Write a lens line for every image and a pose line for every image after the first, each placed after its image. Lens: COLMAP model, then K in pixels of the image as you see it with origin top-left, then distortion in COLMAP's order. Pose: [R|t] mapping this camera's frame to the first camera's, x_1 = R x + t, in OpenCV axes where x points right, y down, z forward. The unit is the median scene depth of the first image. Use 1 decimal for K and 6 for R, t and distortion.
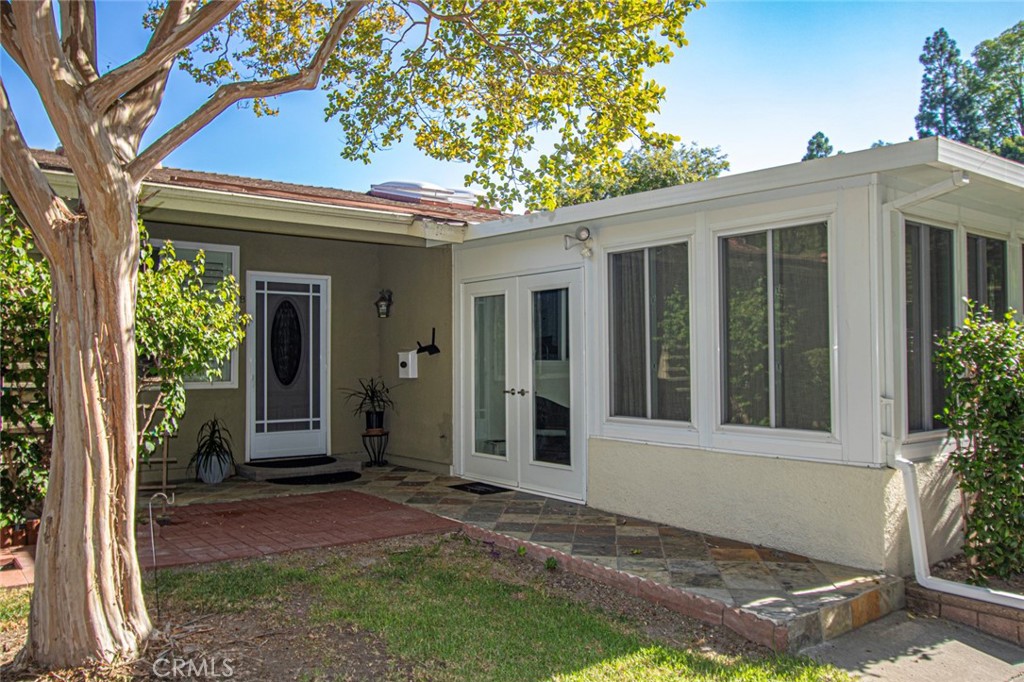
lens RADIAL K [[828.6, 0, 511.5], [0, 828.6, 342.8], [0, 0, 1]] dist [-0.000520, 0.000049]
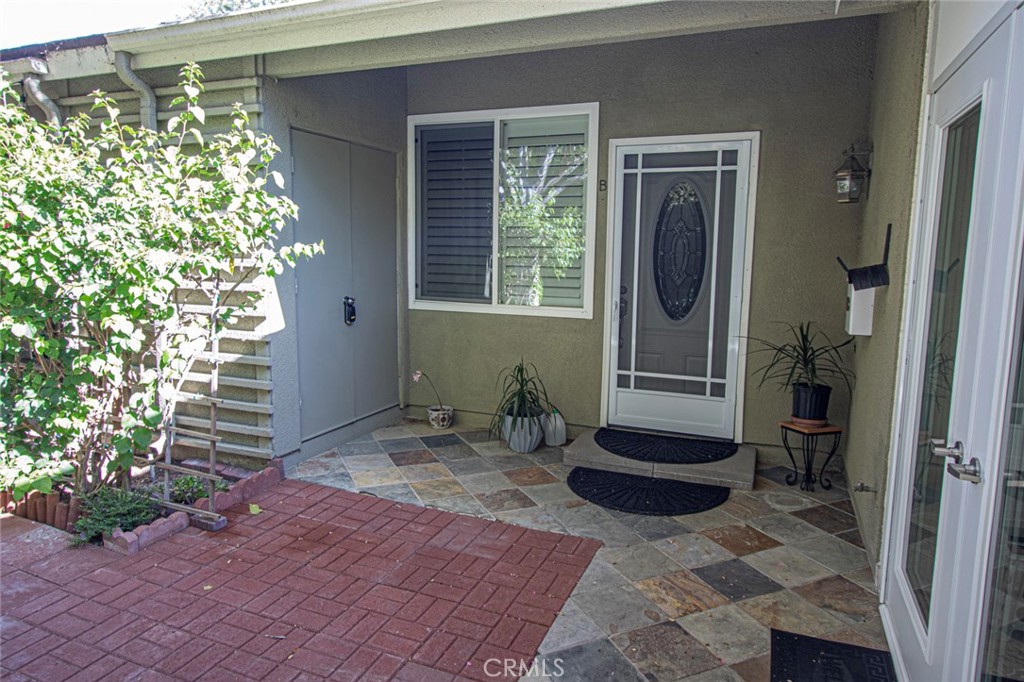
lens RADIAL K [[643.8, 0, 512.1], [0, 643.8, 334.0], [0, 0, 1]] dist [-0.005843, -0.002418]
pose [[0.489270, 0.124592, -0.863187, 0.094277], [0.004370, 0.989380, 0.145283, -0.010353], [0.872121, -0.074855, 0.483530, 0.669210]]
